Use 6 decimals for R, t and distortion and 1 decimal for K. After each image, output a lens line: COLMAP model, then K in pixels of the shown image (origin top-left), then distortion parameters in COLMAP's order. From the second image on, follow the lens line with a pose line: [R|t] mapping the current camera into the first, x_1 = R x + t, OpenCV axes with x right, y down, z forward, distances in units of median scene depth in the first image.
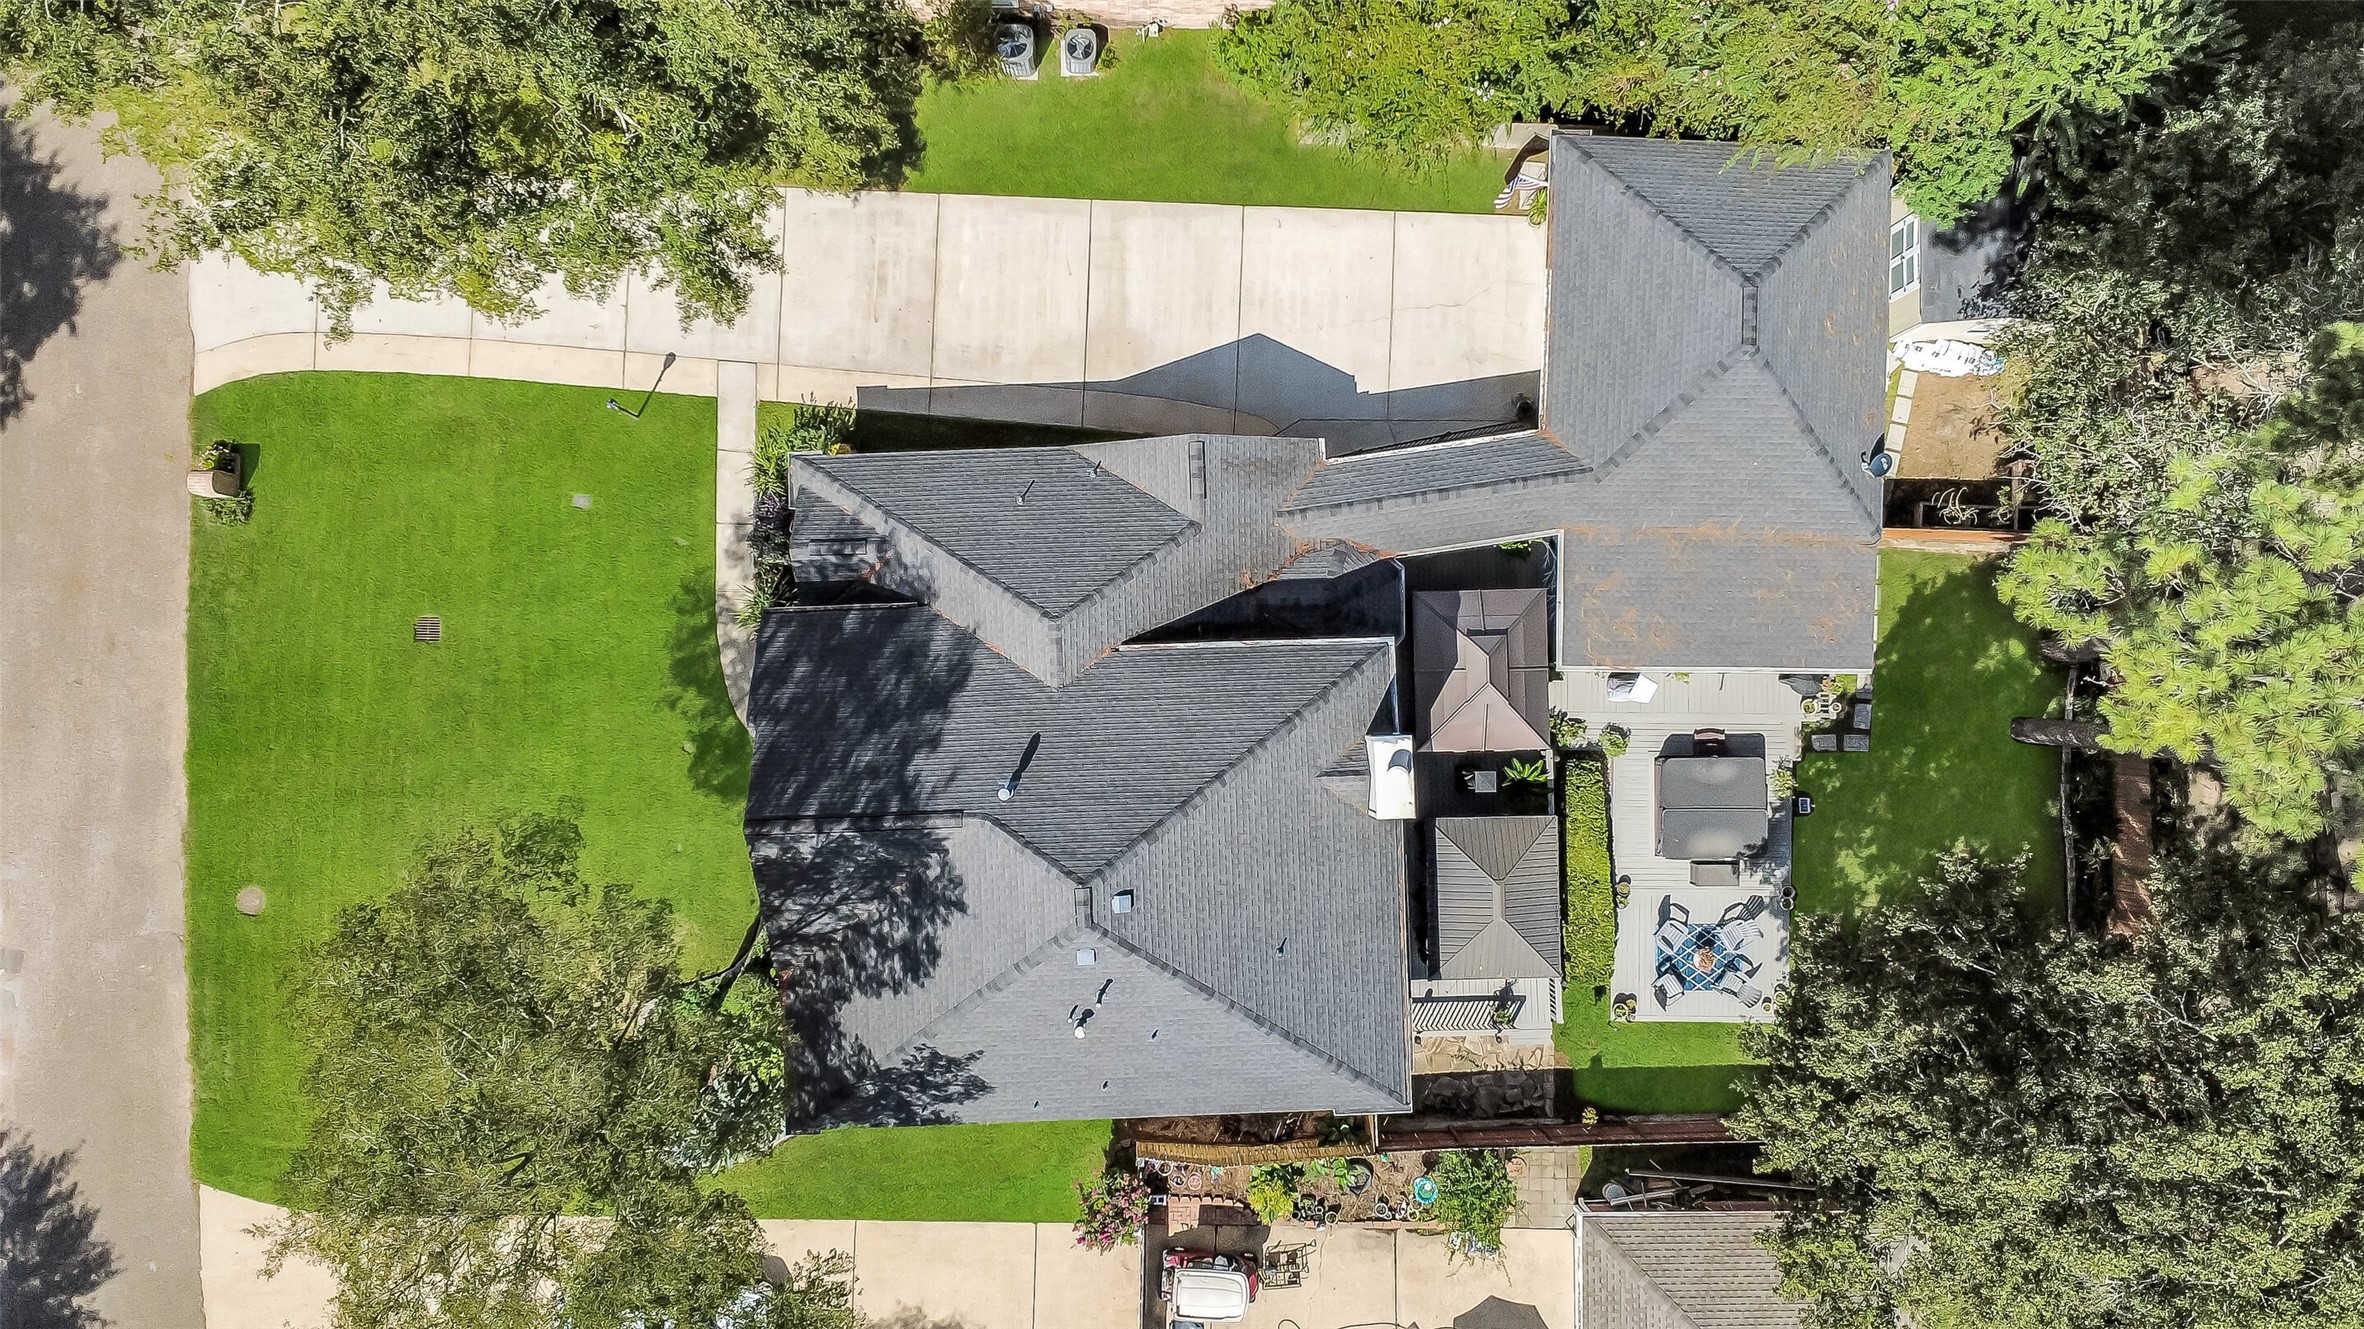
lens RADIAL K [[1754.5, 0, 1173.1], [0, 1754.5, 669.8], [0, 0, 1]] dist [-0.003653, 0.004841]
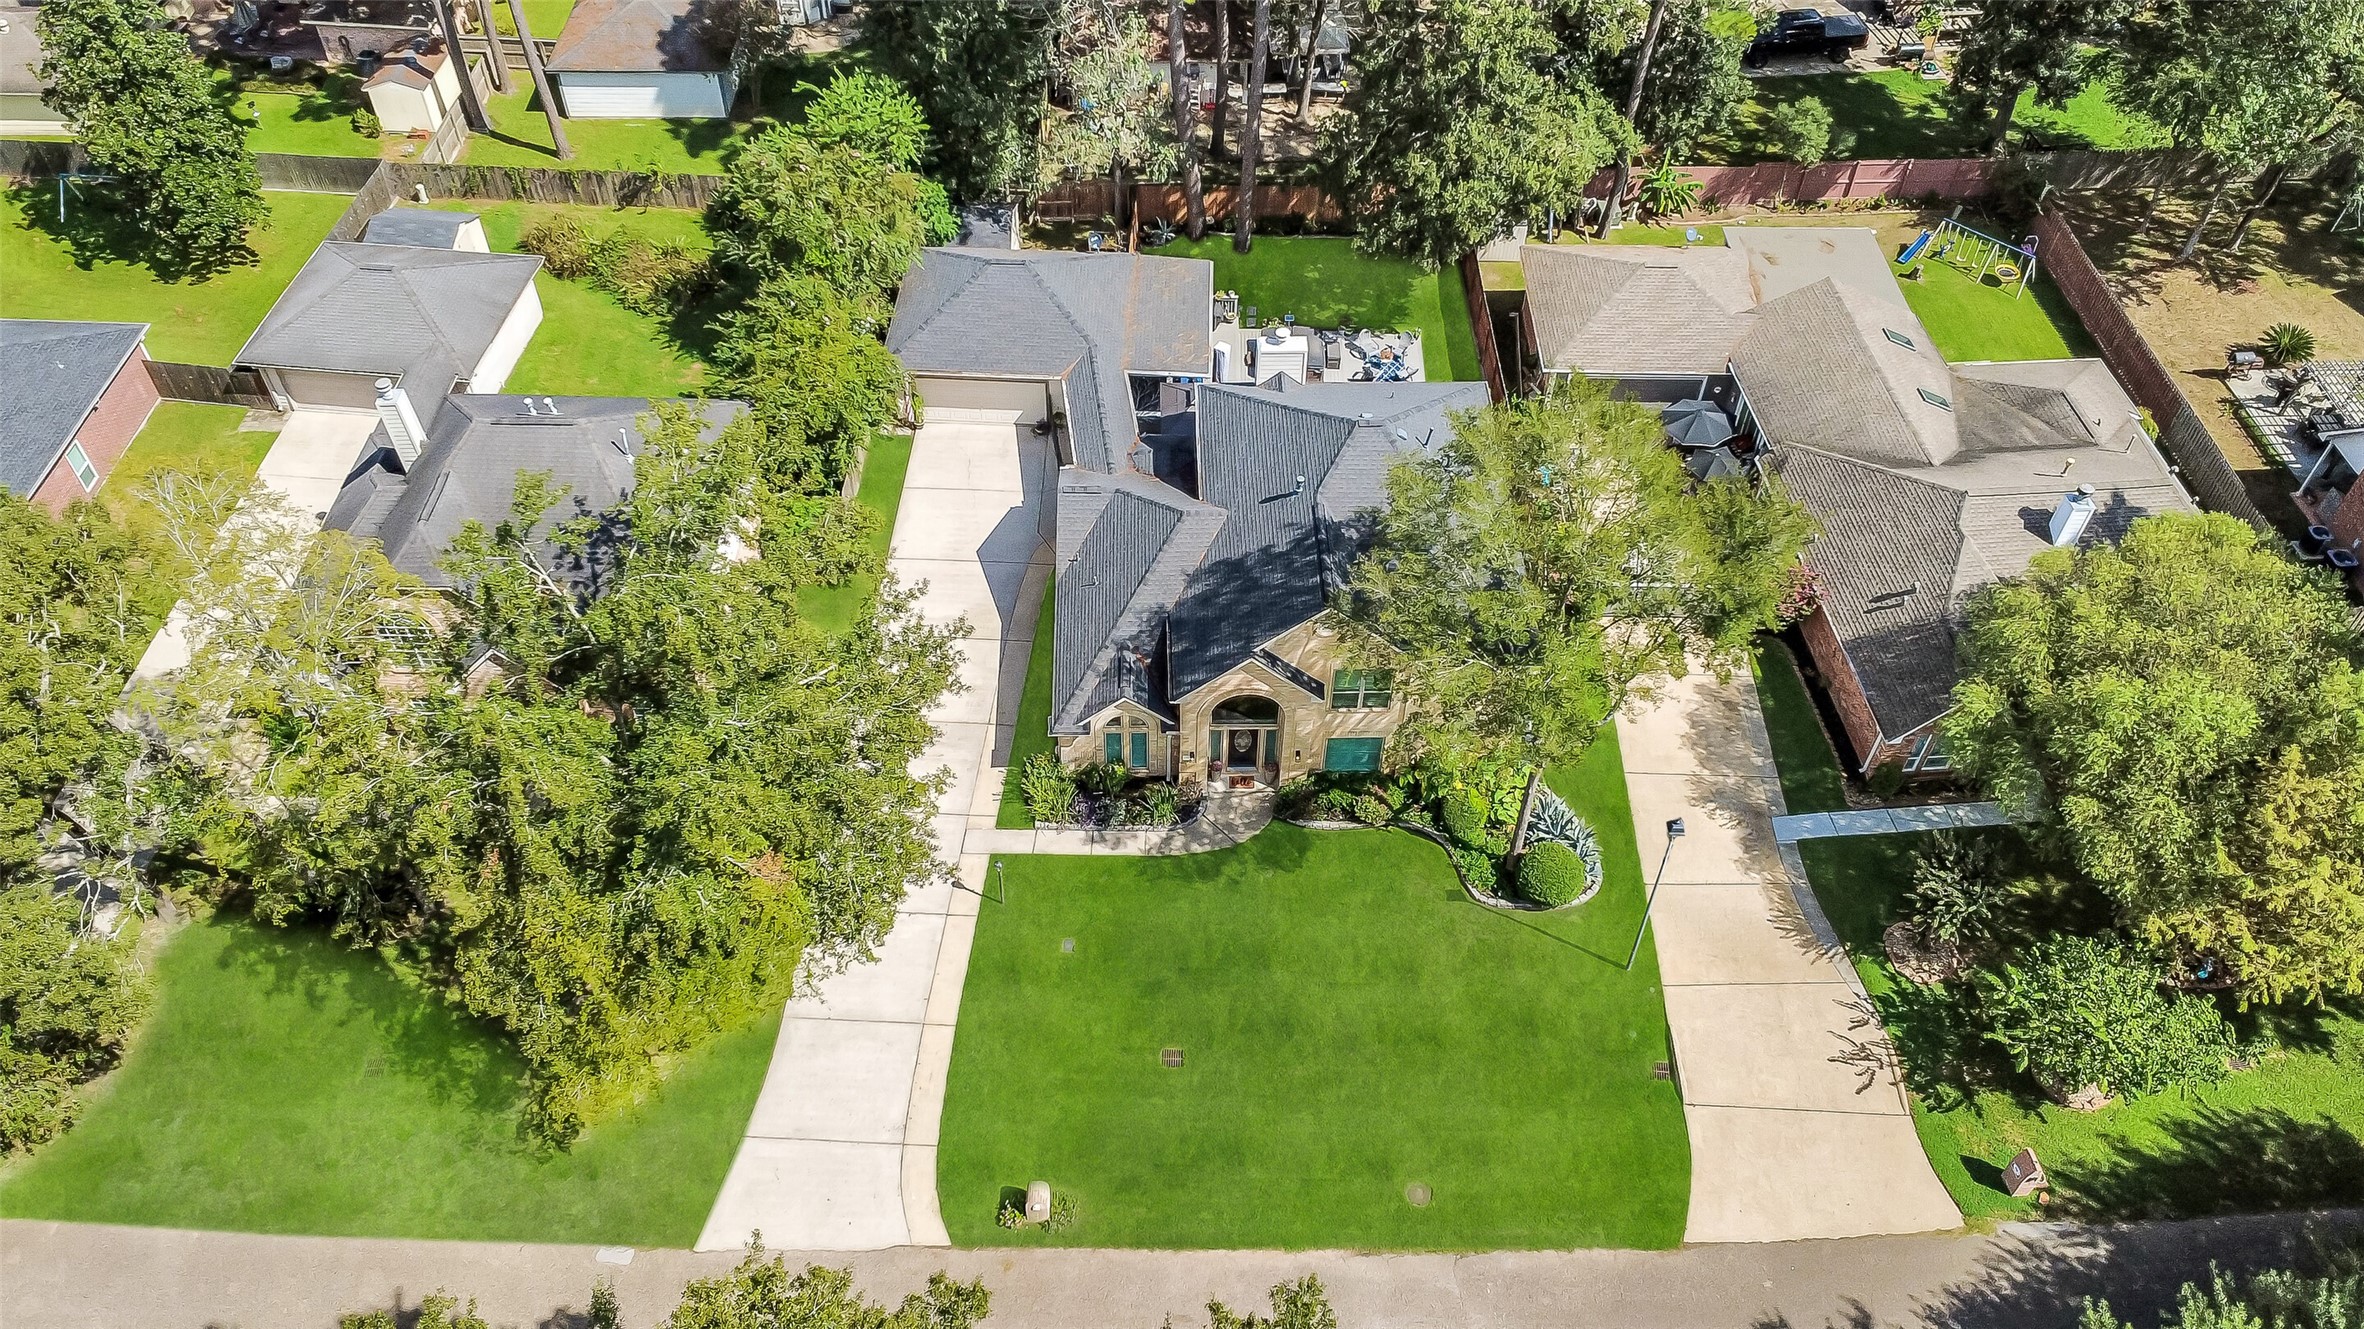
lens RADIAL K [[1754.5, 0, 1173.1], [0, 1754.5, 669.8], [0, 0, 1]] dist [-0.003653, 0.004841]
pose [[0.015163, -0.752051, 0.658930, -0.991025], [0.999588, 0.027471, 0.008350, -0.038937], [-0.024381, 0.658532, 0.752158, -0.035994]]
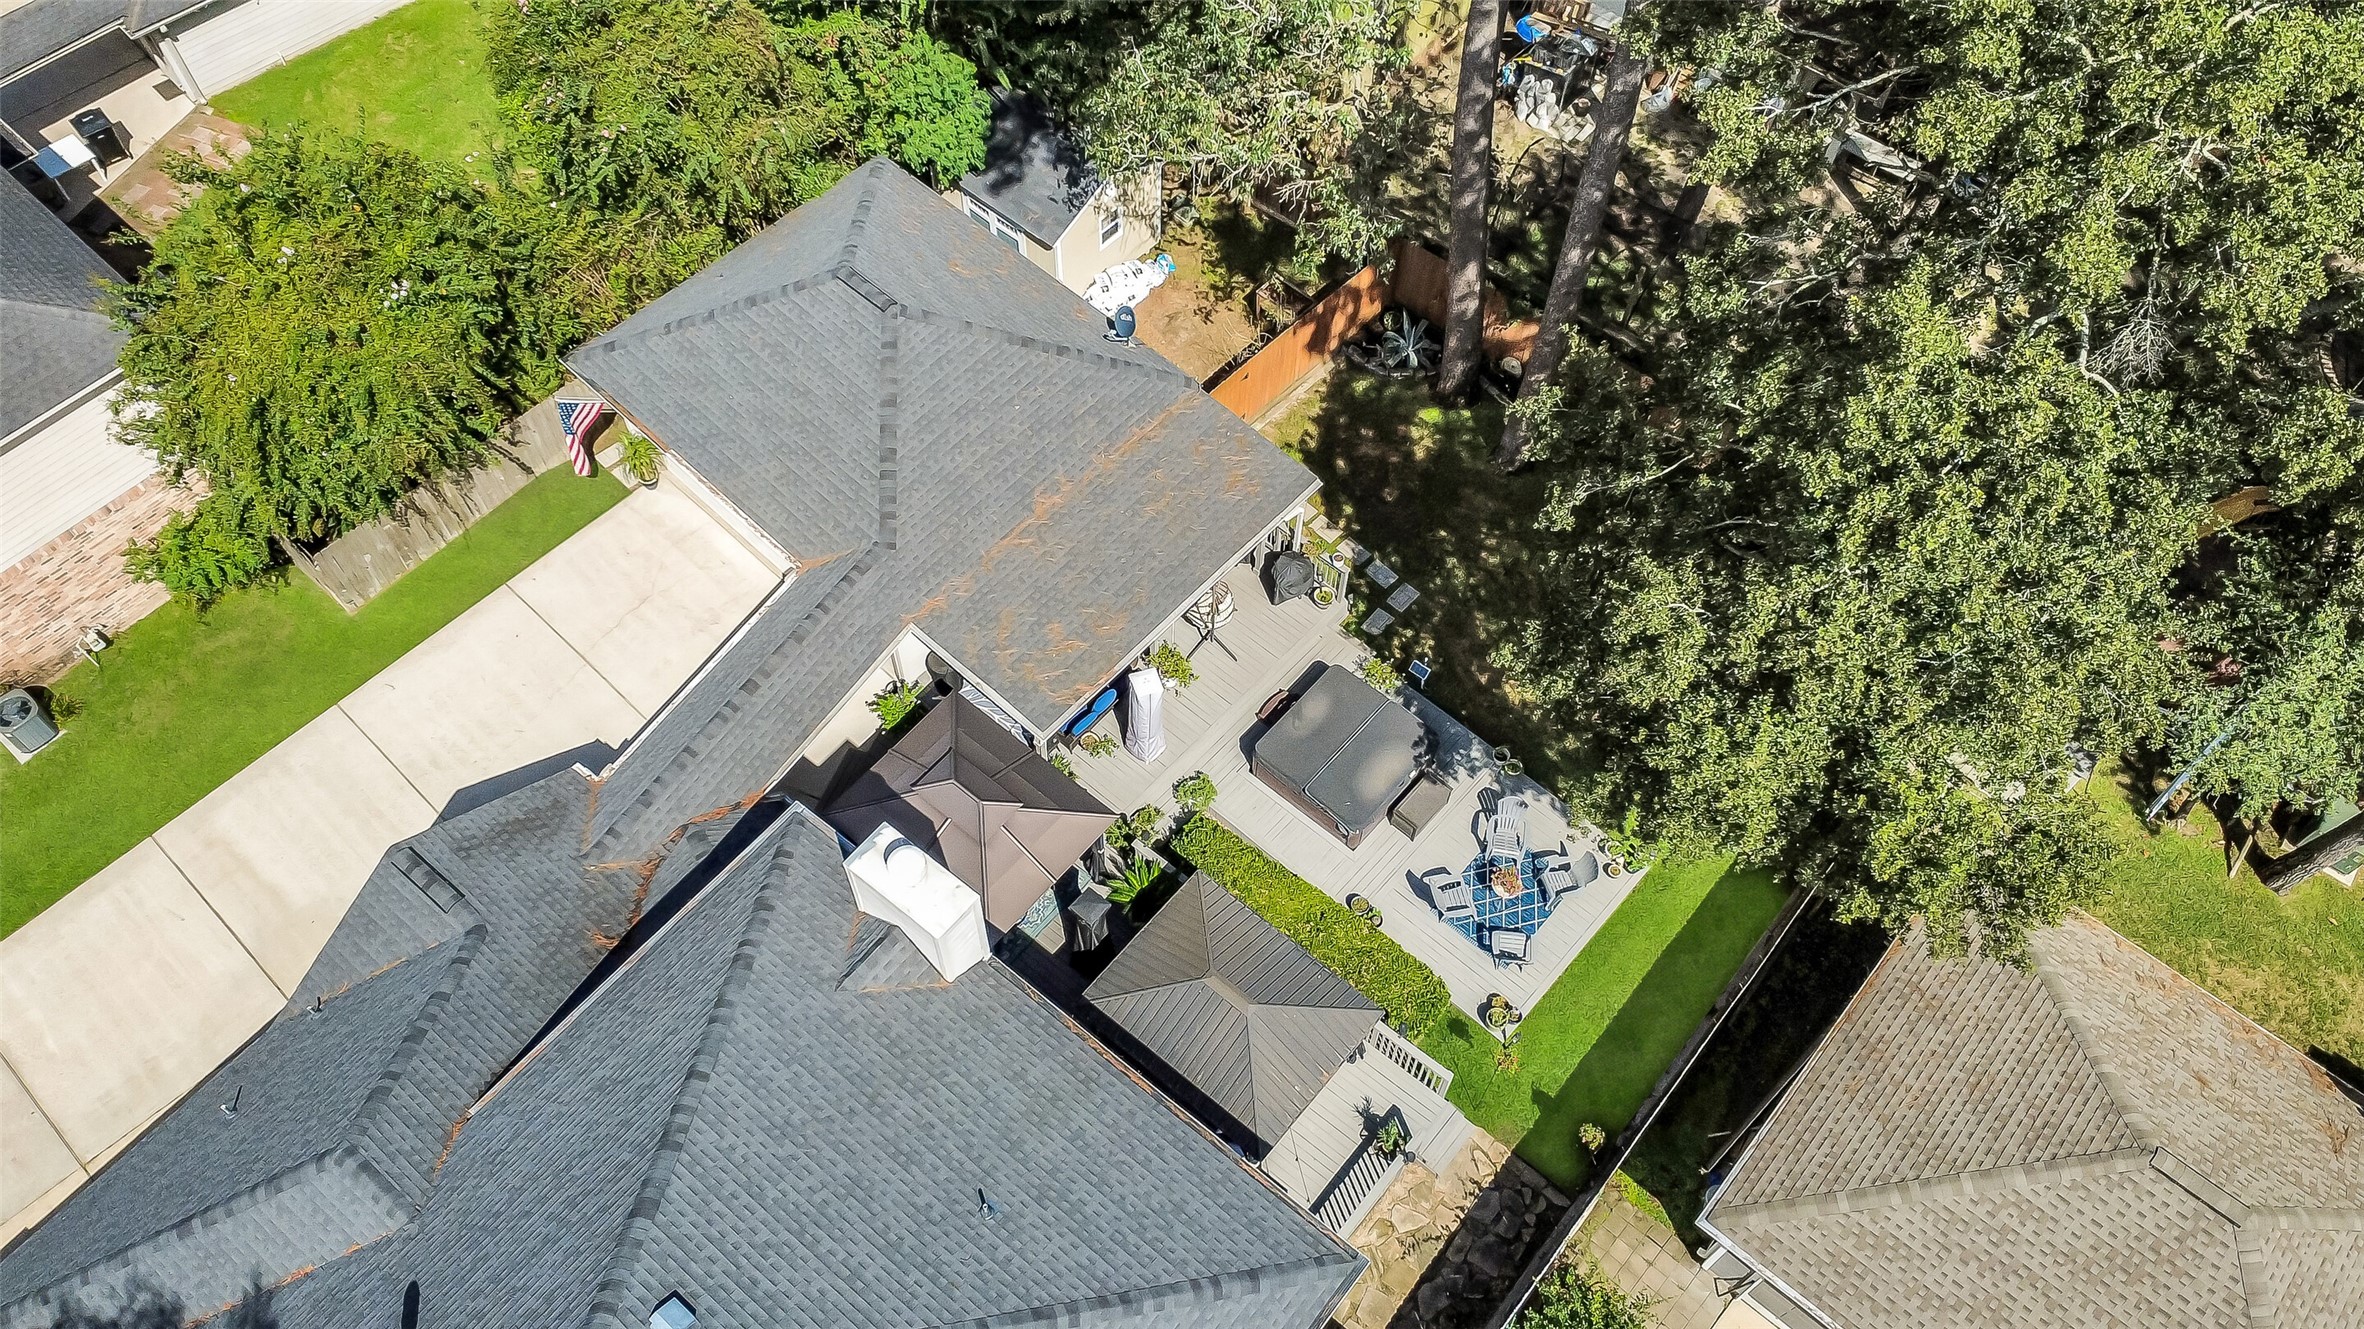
lens RADIAL K [[1754.5, 0, 1173.1], [0, 1754.5, 669.8], [0, 0, 1]] dist [-0.003653, 0.004841]
pose [[0.660511, -0.639526, 0.393359, -0.009356], [0.750531, 0.576841, -0.322425, 0.240582], [-0.020706, 0.508194, 0.860994, 0.345986]]
